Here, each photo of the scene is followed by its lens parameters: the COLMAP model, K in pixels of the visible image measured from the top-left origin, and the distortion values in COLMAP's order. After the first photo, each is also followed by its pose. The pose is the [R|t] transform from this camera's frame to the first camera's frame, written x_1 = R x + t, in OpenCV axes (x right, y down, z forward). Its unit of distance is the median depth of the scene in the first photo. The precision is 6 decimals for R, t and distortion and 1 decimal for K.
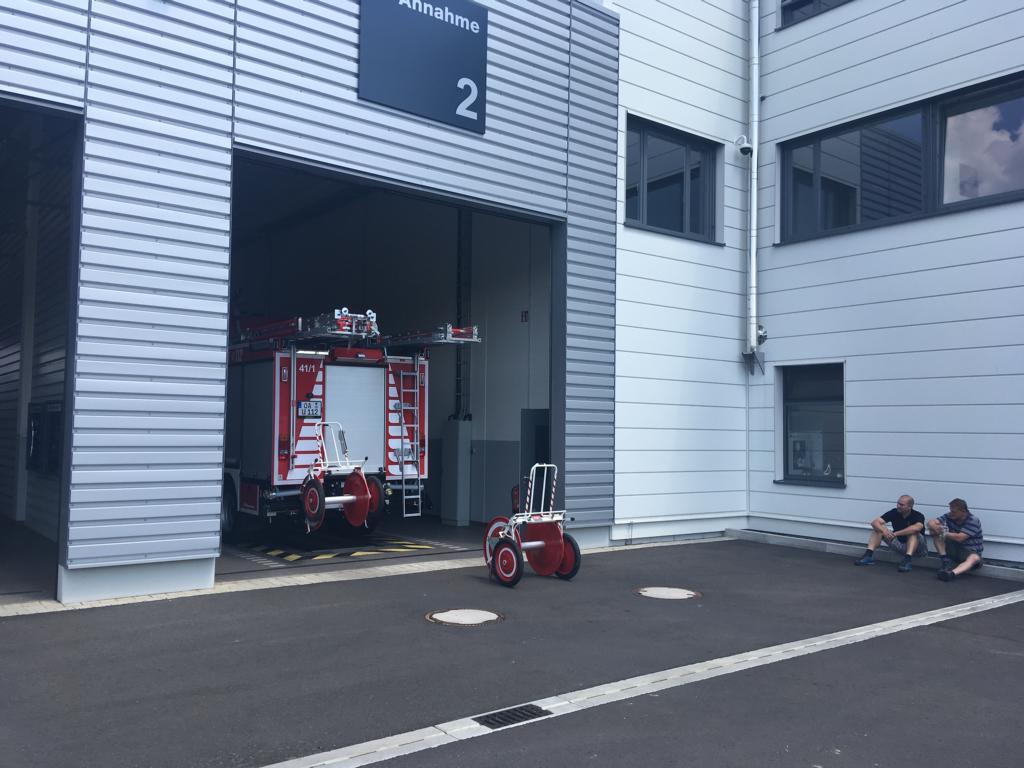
lens RADIAL K [[865.1, 0, 512.8], [0, 865.1, 385.7], [0, 0, 1]] dist [0.037566, -0.029309]
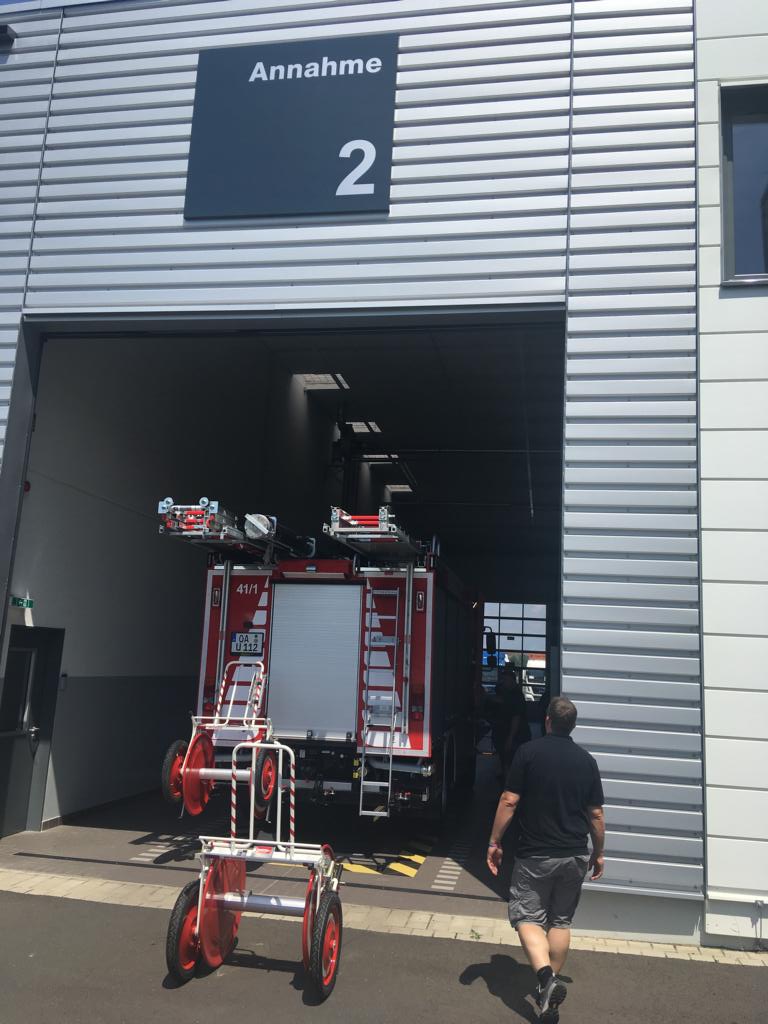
lens RADIAL K [[865.1, 0, 347.5], [0, 865.1, 503.1], [0, 0, 1]] dist [0.037566, -0.029309]
pose [[0.664886, -0.117474, -0.737649, 0.382577], [0.001429, 0.987754, -0.156016, 0.023772], [0.746943, 0.102679, 0.656912, 0.556589]]
